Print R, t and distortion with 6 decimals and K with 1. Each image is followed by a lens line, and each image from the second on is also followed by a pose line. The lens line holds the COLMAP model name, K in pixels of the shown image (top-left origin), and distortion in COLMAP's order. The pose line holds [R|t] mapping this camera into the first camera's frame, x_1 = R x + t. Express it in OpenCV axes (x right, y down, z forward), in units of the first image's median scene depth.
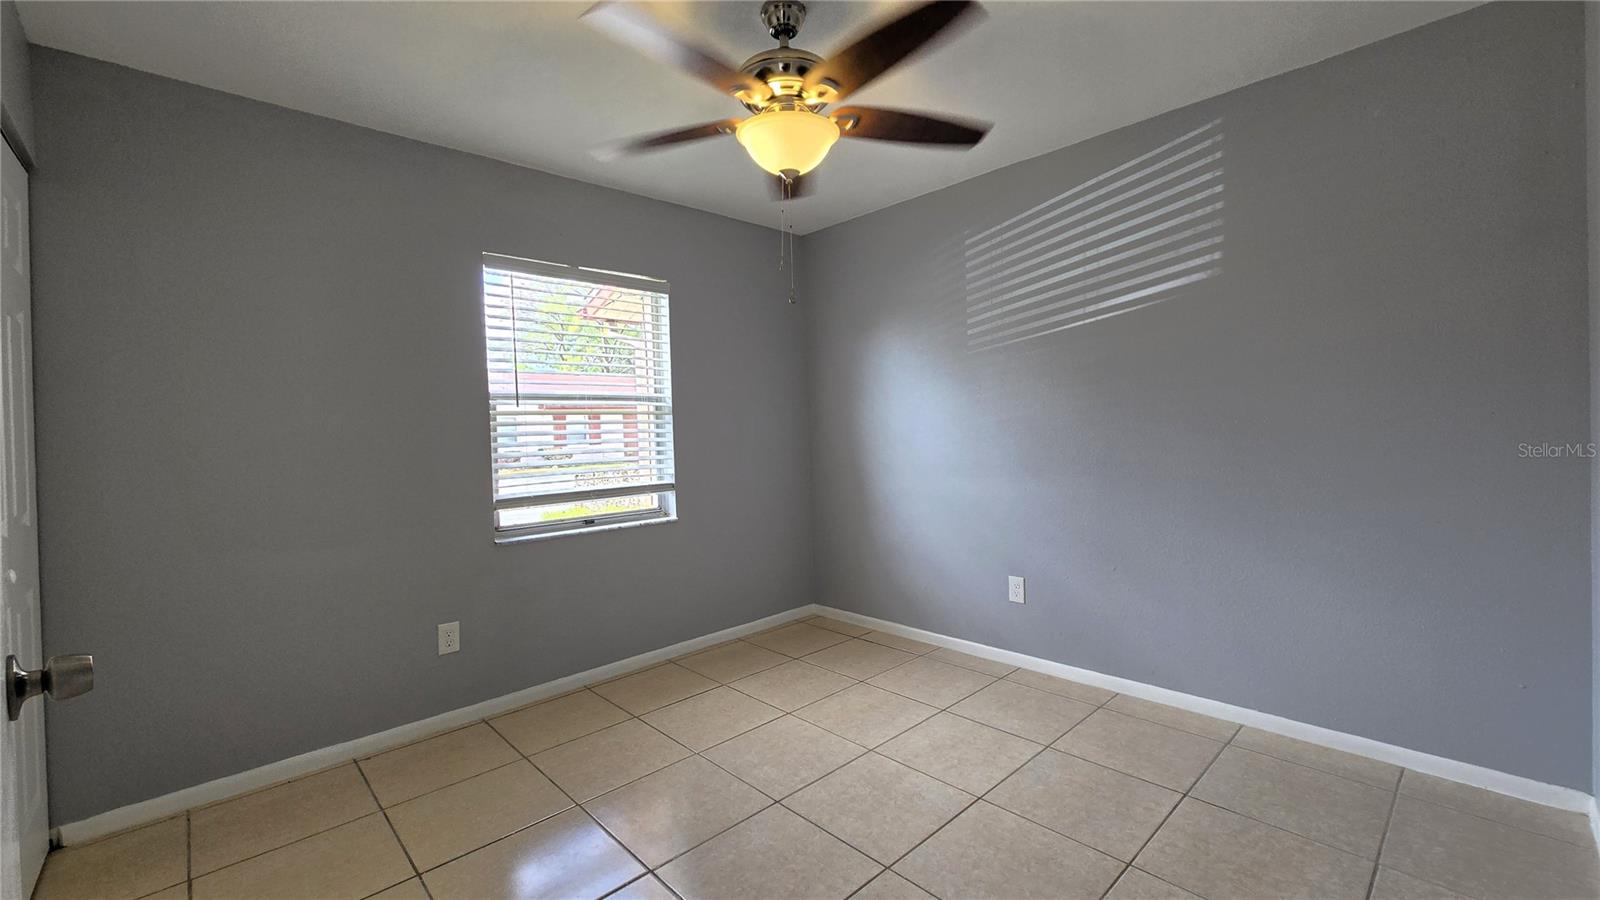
lens RADIAL K [[654.7, 0, 808.5], [0, 654.7, 439.9], [0, 0, 1]] dist [0.000311, -0.000301]
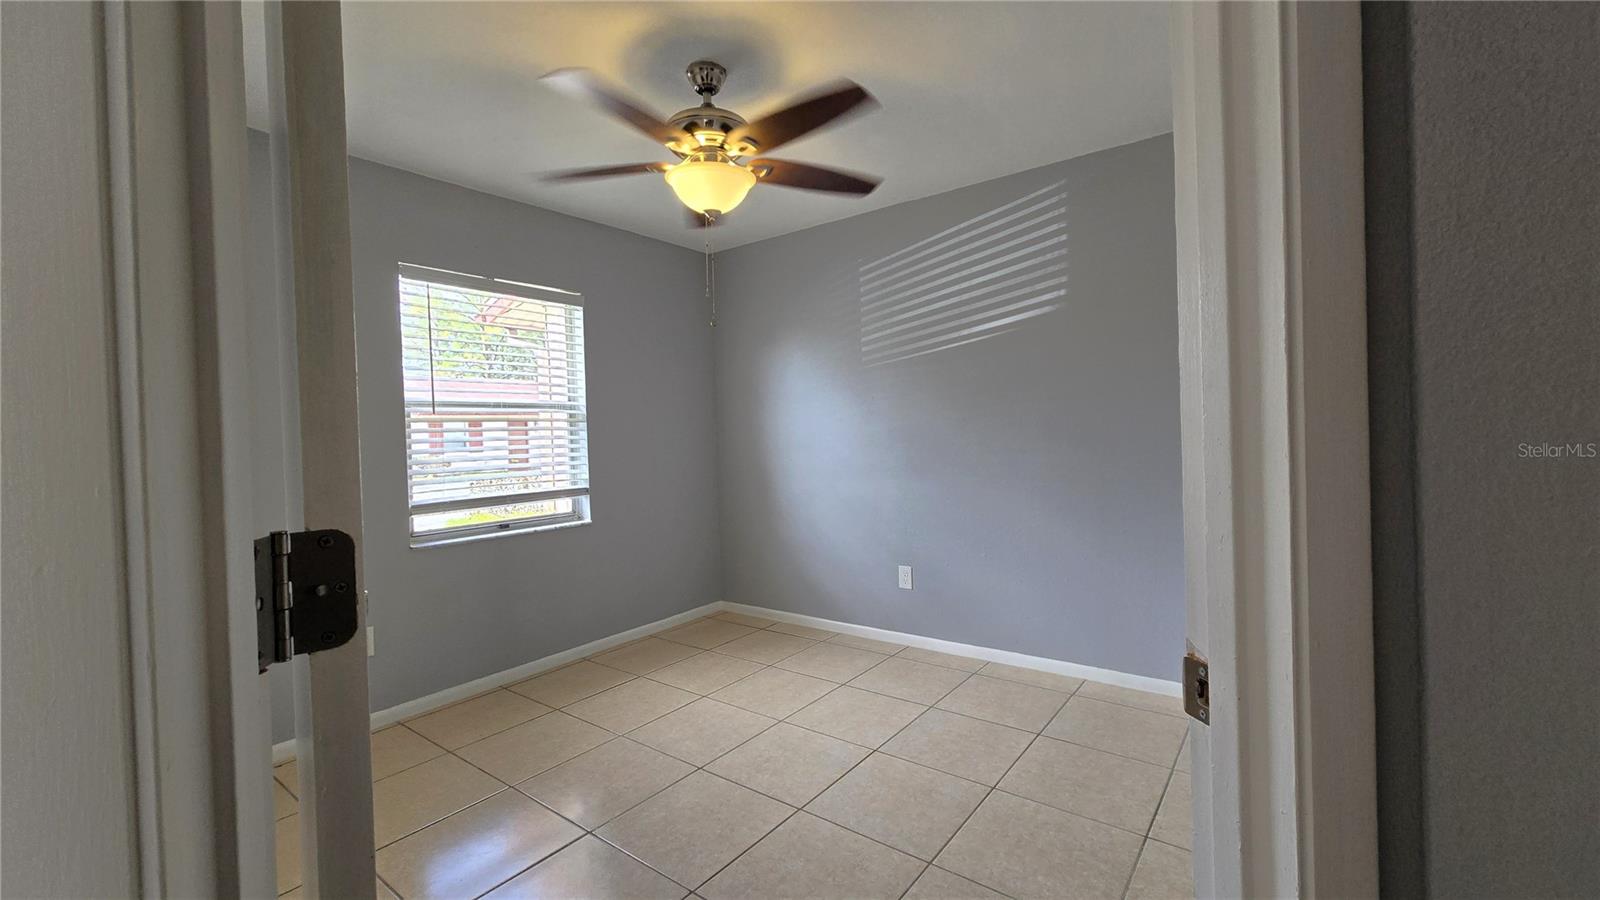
lens RADIAL K [[654.7, 0, 808.5], [0, 654.7, 439.9], [0, 0, 1]] dist [0.000311, -0.000301]
pose [[0.987035, -0.001867, 0.160494, -0.033817], [0.003634, 0.999936, -0.010719, 0.002907], [-0.160464, 0.011163, 0.986979, -0.110744]]
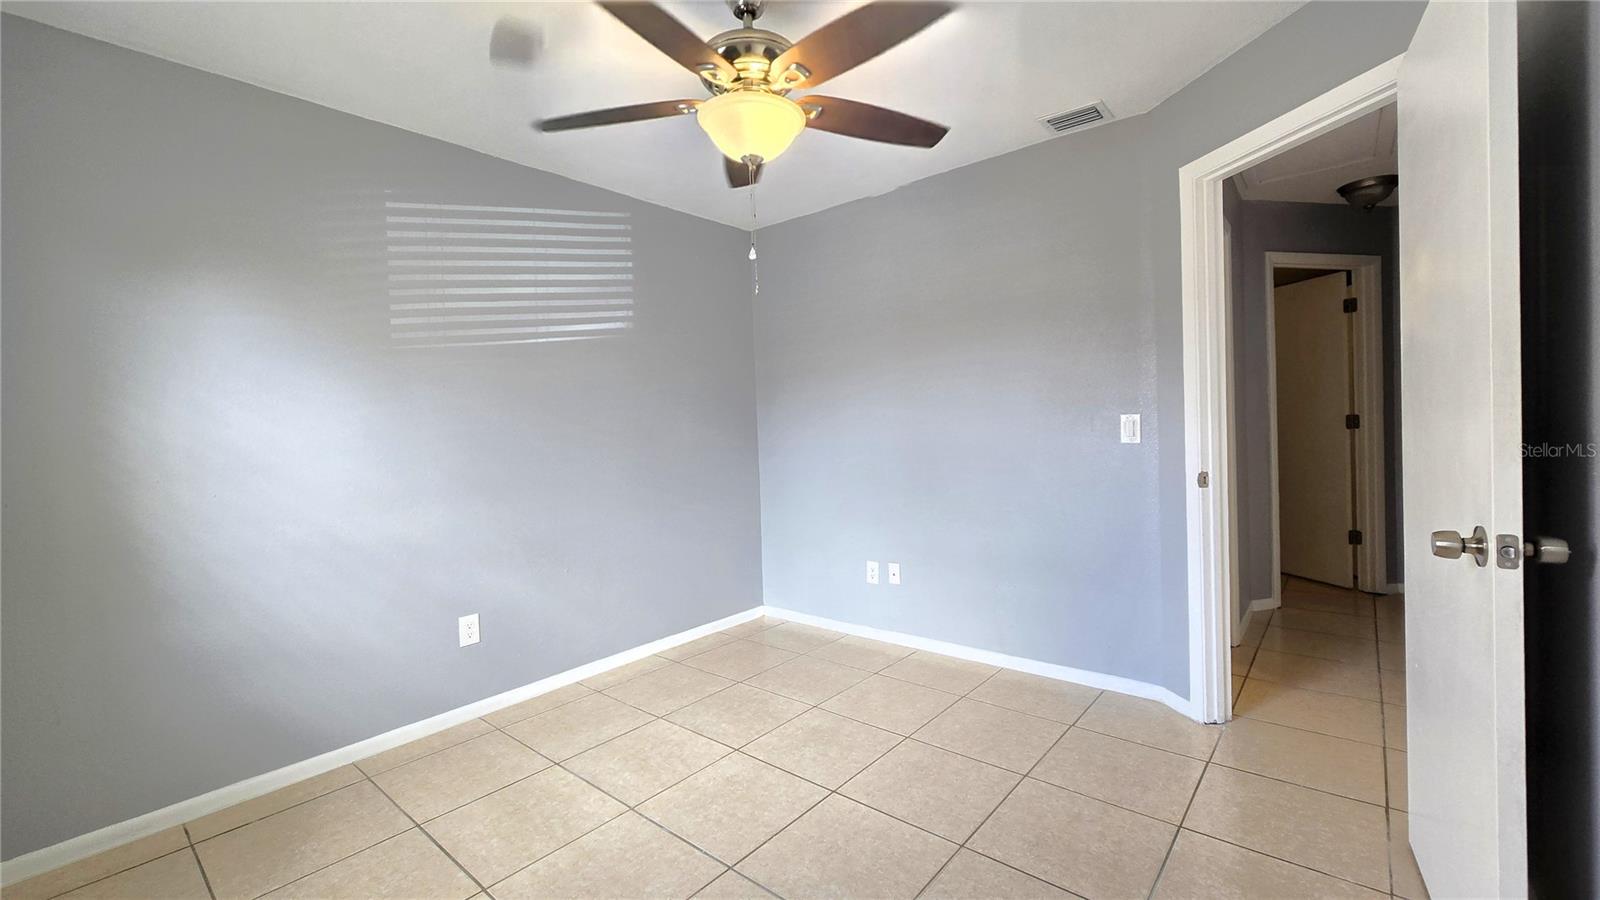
lens RADIAL K [[652.4, 0, 805.4], [0, 652.4, 444.6], [0, 0, 1]] dist [-0.000143, -0.000065]
pose [[-0.112937, 0.007681, 0.993572, -0.703851], [0.056860, 0.998381, -0.001255, 0.010463], [-0.991974, 0.056353, -0.113191, 0.758565]]
